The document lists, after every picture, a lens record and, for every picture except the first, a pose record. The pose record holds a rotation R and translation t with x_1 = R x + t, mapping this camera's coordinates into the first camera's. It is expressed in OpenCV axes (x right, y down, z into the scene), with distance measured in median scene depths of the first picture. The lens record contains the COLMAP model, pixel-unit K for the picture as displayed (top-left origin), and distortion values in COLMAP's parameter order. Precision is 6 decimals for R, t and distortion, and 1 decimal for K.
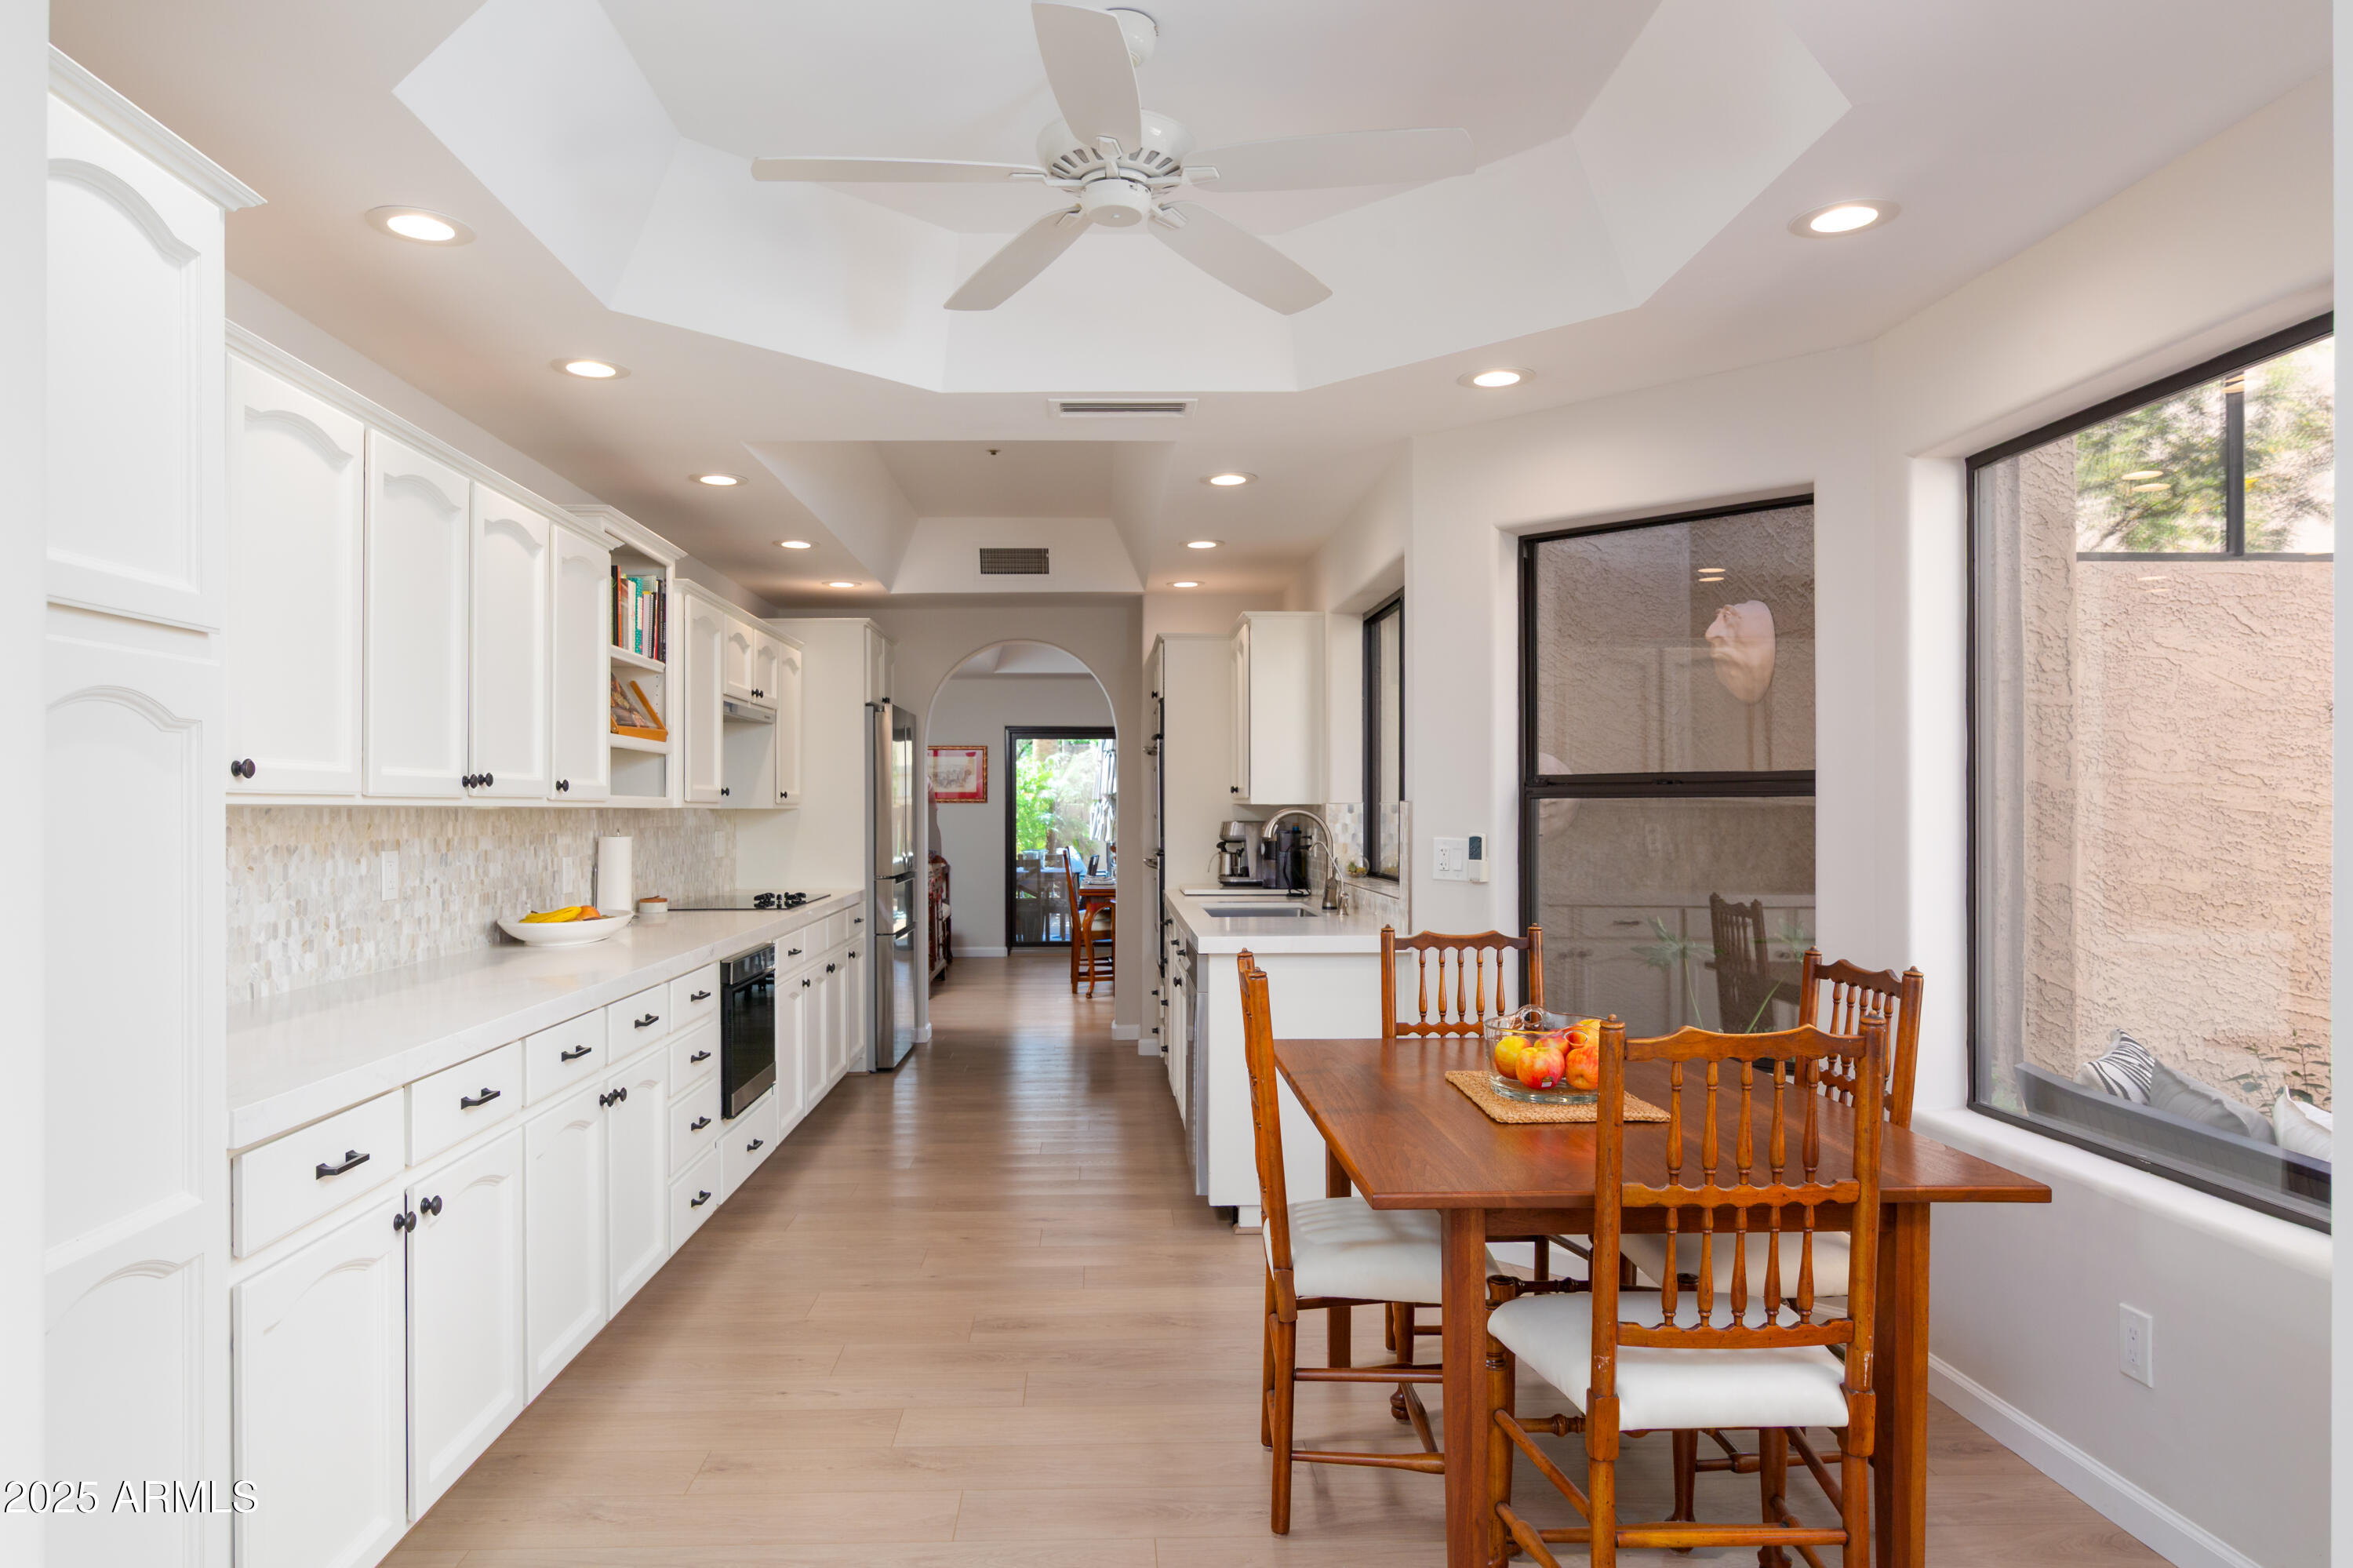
lens RADIAL K [[1451.2, 0, 1127.5], [0, 1451.2, 811.2], [0, 0, 1]] dist [-0.002749, 0.002028]
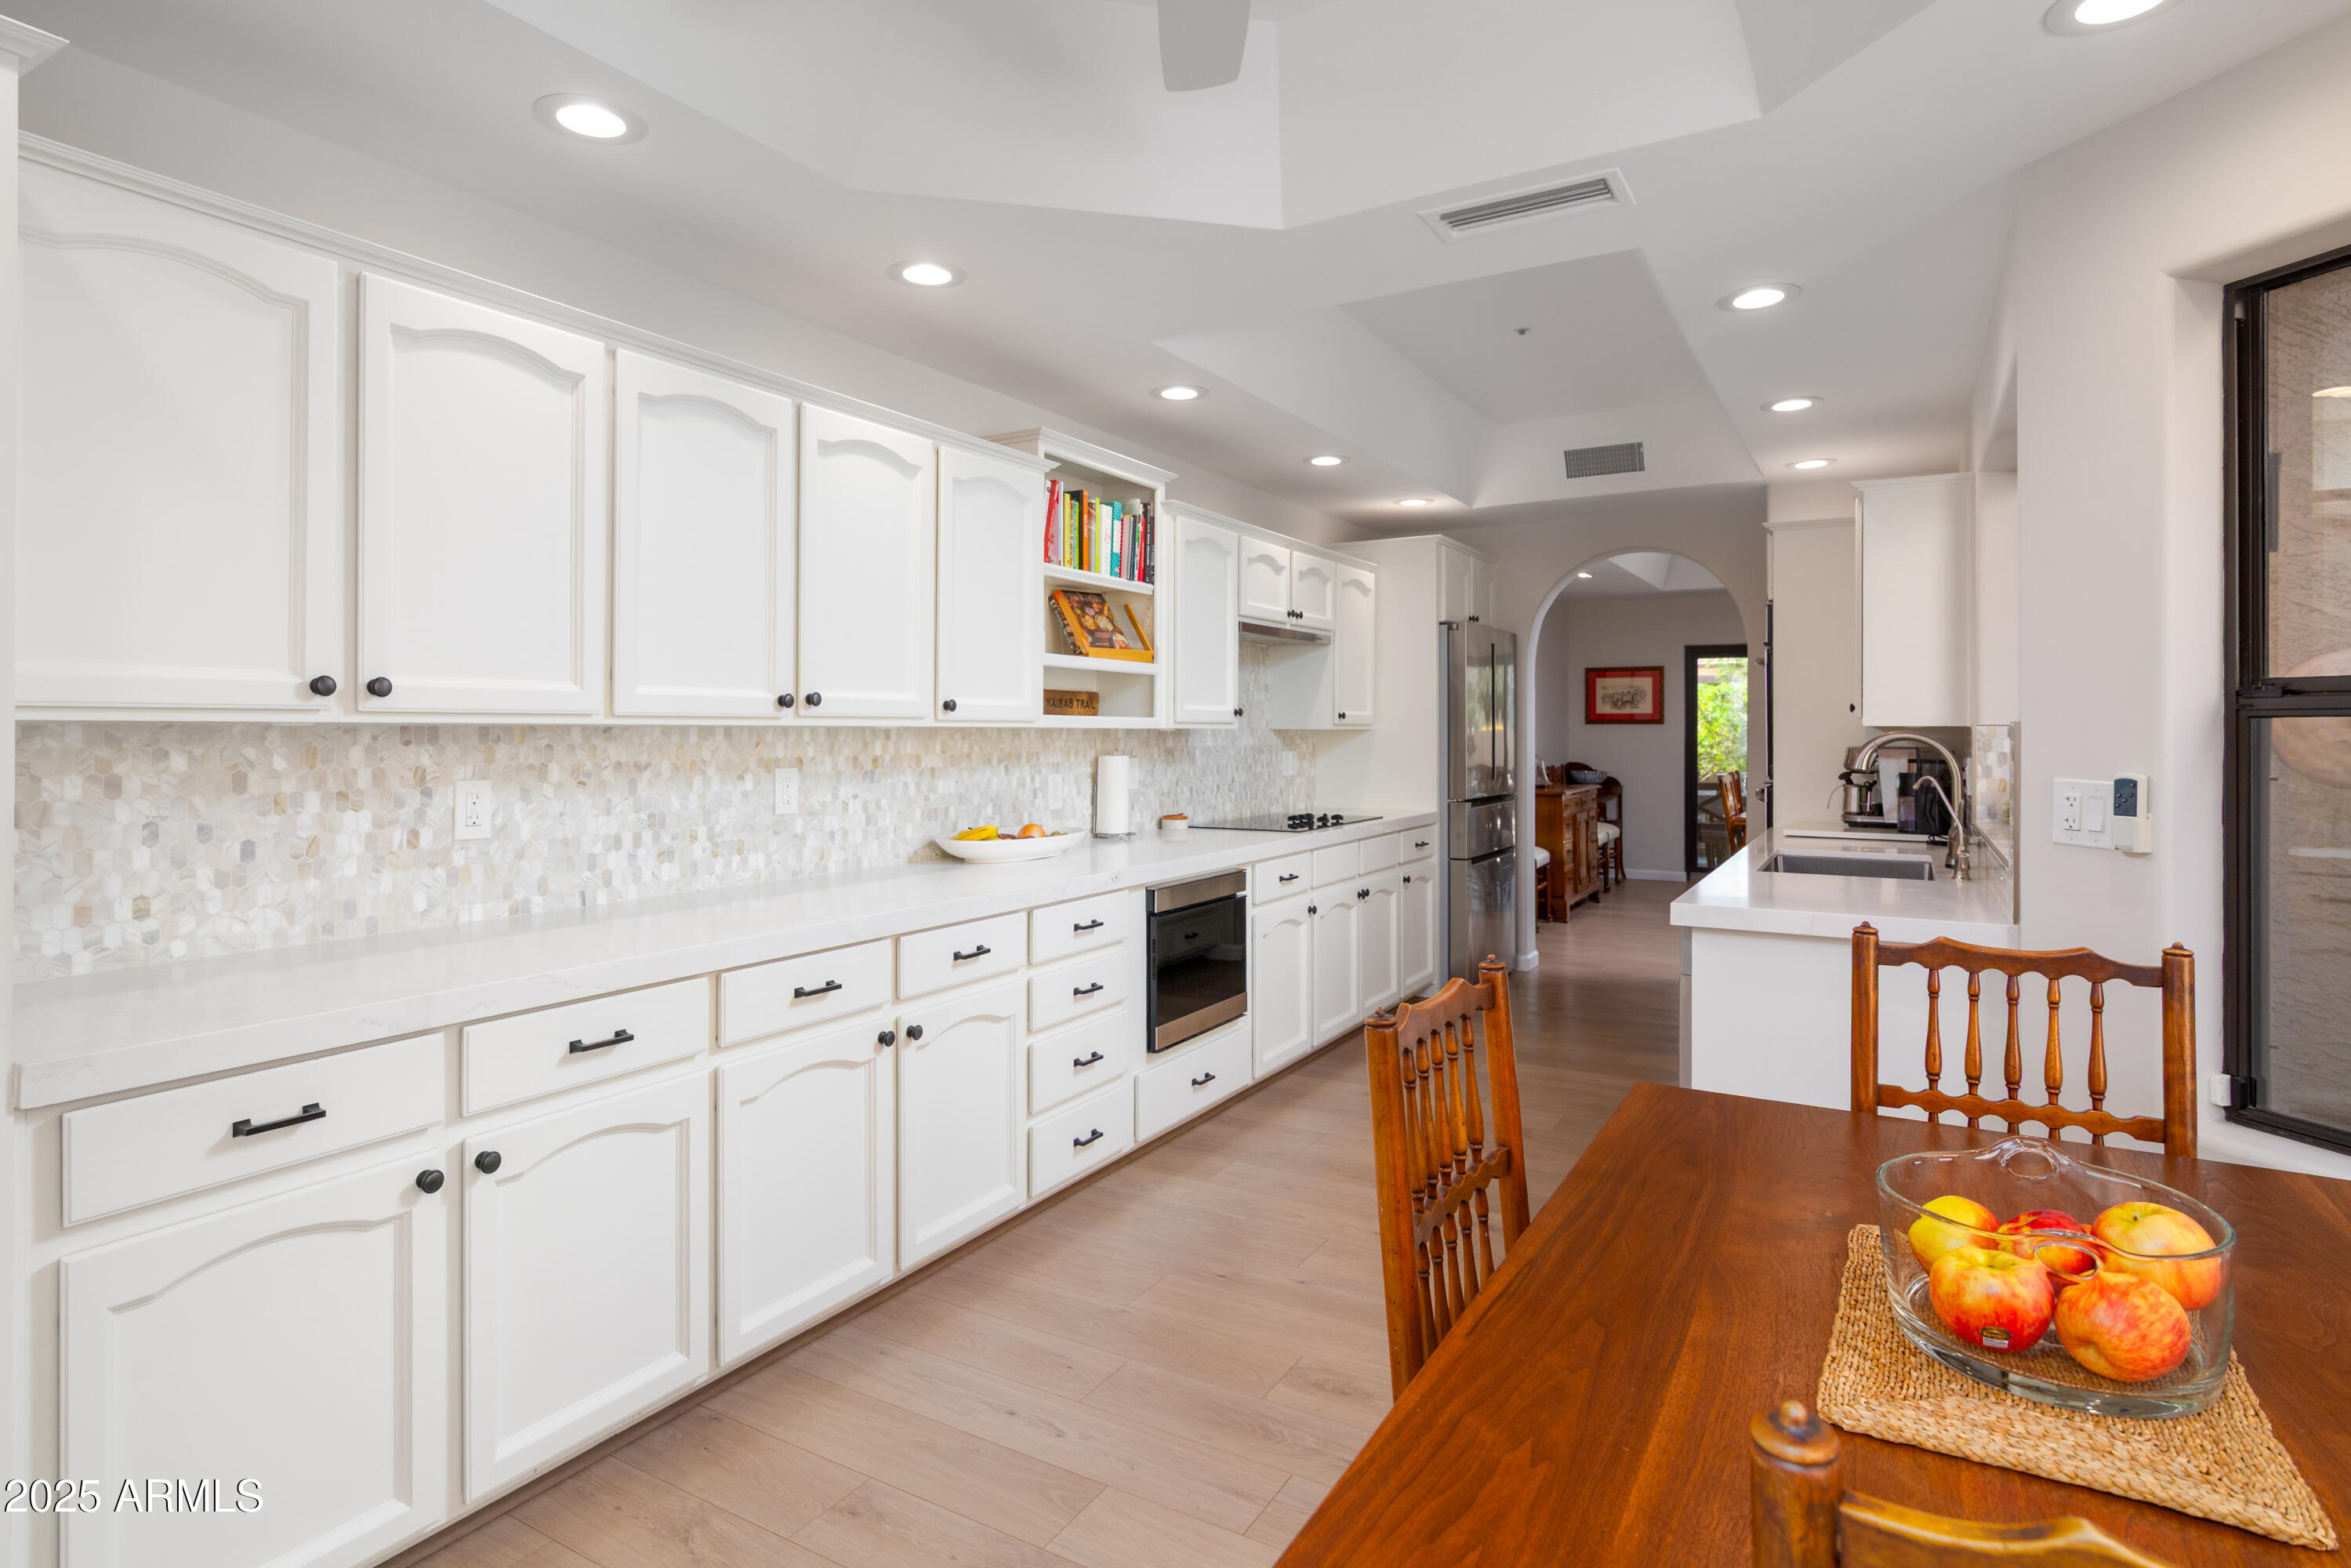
lens RADIAL K [[1233.8, 0, 1145.4], [0, 1233.8, 728.4], [0, 0, 1]] dist [0.000875, -0.002168]
pose [[0.845055, 0.003477, -0.534668, 0.141949], [-0.004733, 0.999988, -0.000977, -0.001360], [0.534659, 0.003356, 0.845061, 0.279189]]
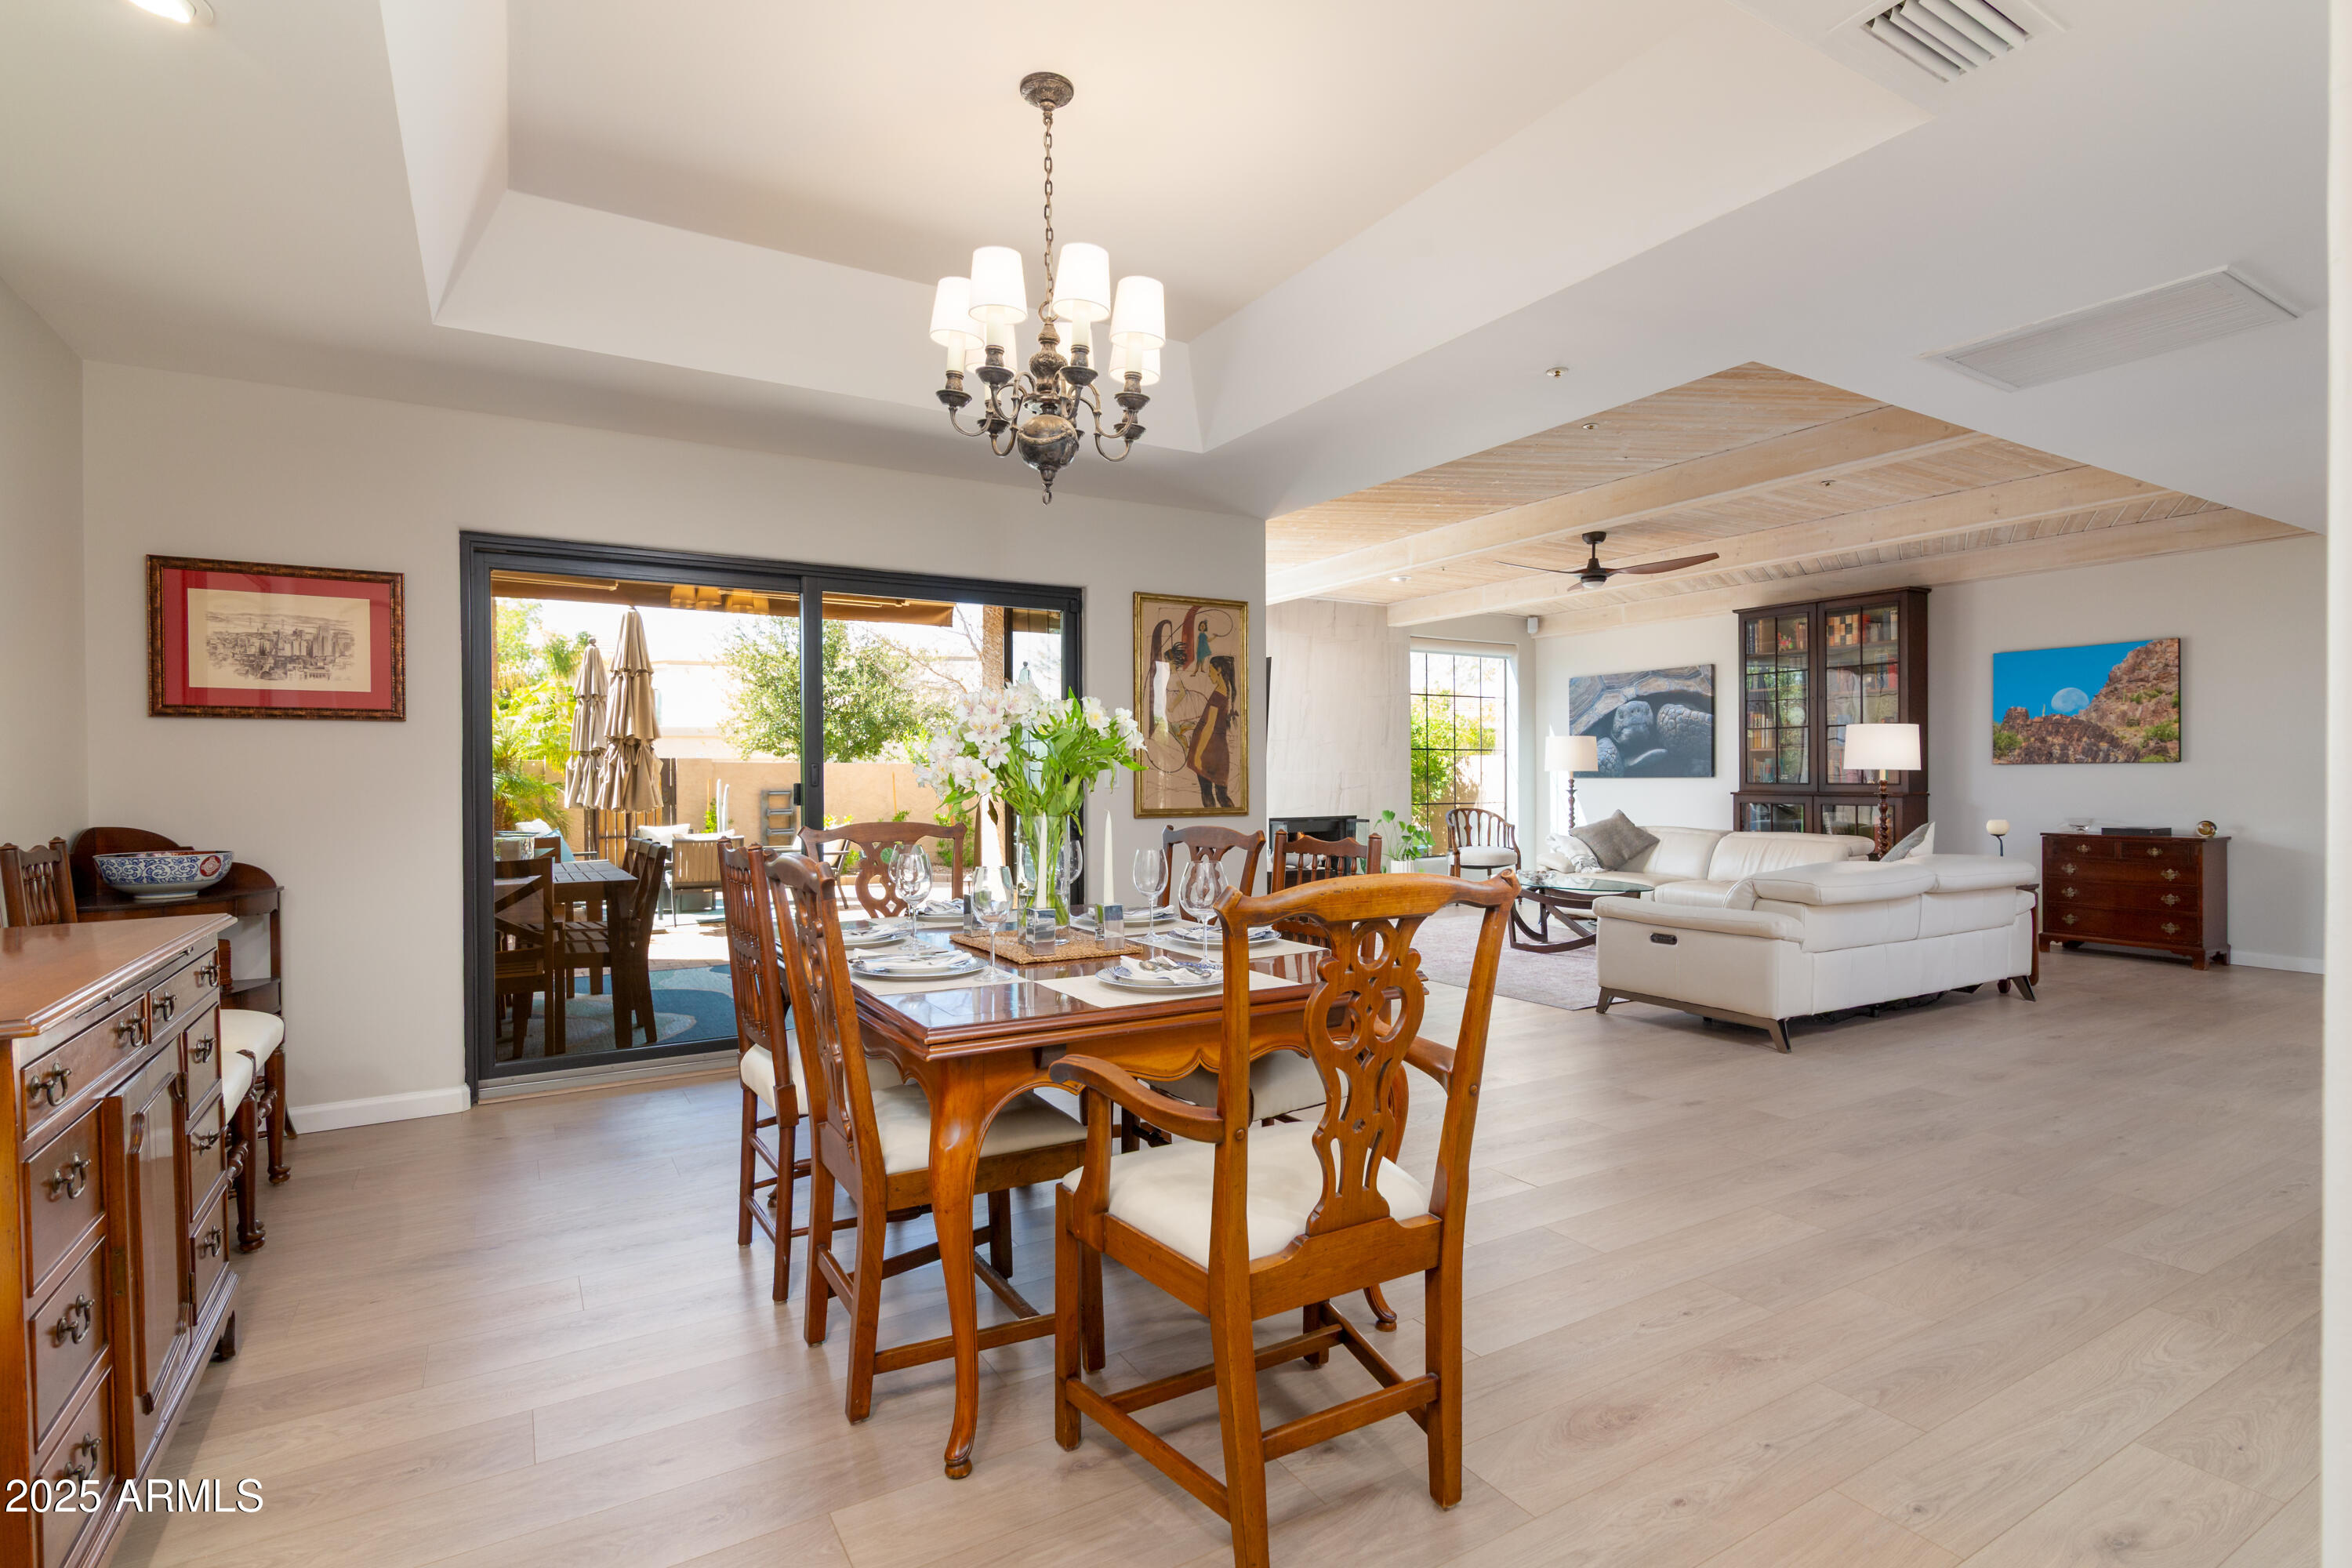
lens RADIAL K [[1120.5, 0, 1182.0], [0, 1120.5, 781.6], [0, 0, 1]] dist [0.000154, -0.000846]
pose [[0.865806, -0.004437, 0.500360, -0.176736], [0.002957, 0.999989, 0.003750, 0.025473], [-0.500371, -0.001767, 0.865809, 1.689554]]
